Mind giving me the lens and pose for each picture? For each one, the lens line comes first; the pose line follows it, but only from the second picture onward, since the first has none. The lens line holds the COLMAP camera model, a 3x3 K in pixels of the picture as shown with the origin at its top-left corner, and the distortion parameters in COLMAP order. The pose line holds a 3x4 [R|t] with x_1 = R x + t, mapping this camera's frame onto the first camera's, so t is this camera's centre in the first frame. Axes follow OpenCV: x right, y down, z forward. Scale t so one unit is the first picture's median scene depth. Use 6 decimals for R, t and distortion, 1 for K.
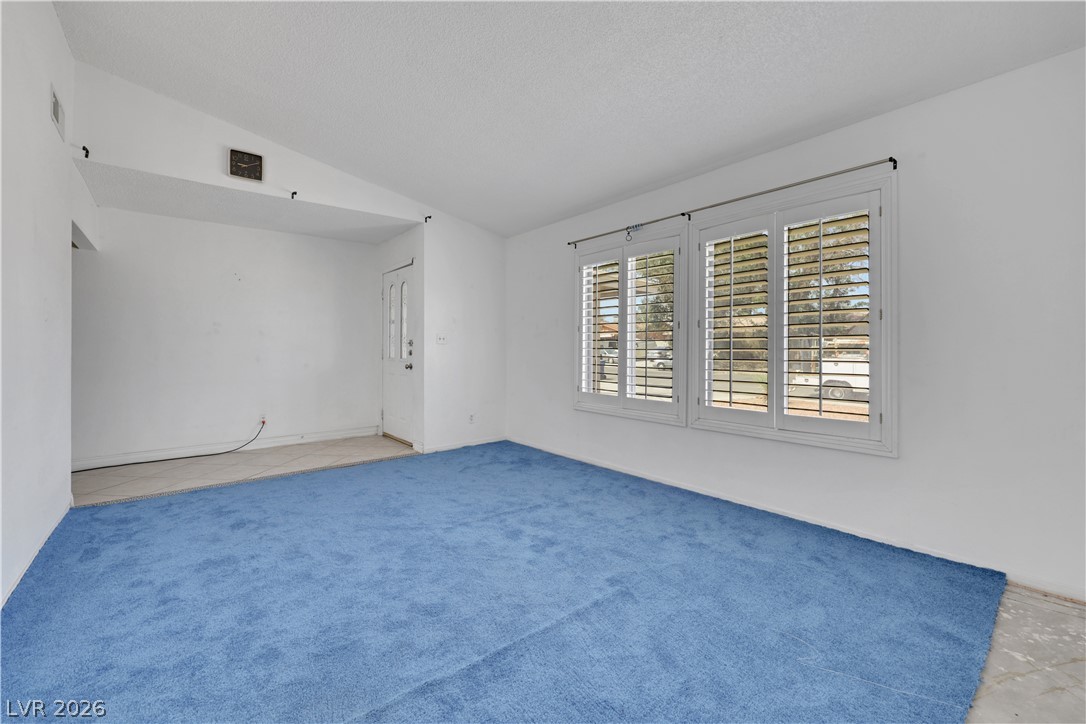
lens RADIAL K [[439.4, 0, 538.7], [0, 439.4, 347.6], [0, 0, 1]] dist [0.000191, -0.000052]
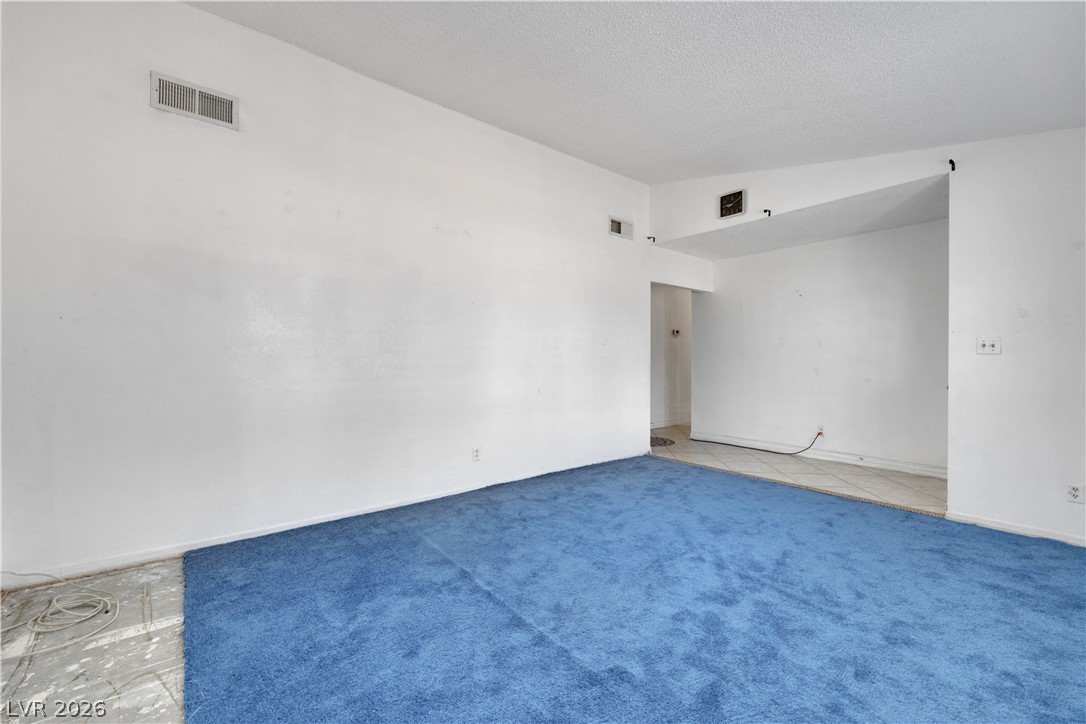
lens RADIAL K [[440.7, 0, 541.8], [0, 440.7, 360.3], [0, 0, 1]] dist [-0.000423, -0.000162]
pose [[0.012275, 0.004832, -0.999913, 0.627471], [-0.000931, 0.999988, 0.004821, -0.002821], [0.999924, 0.000872, 0.012279, 0.589200]]
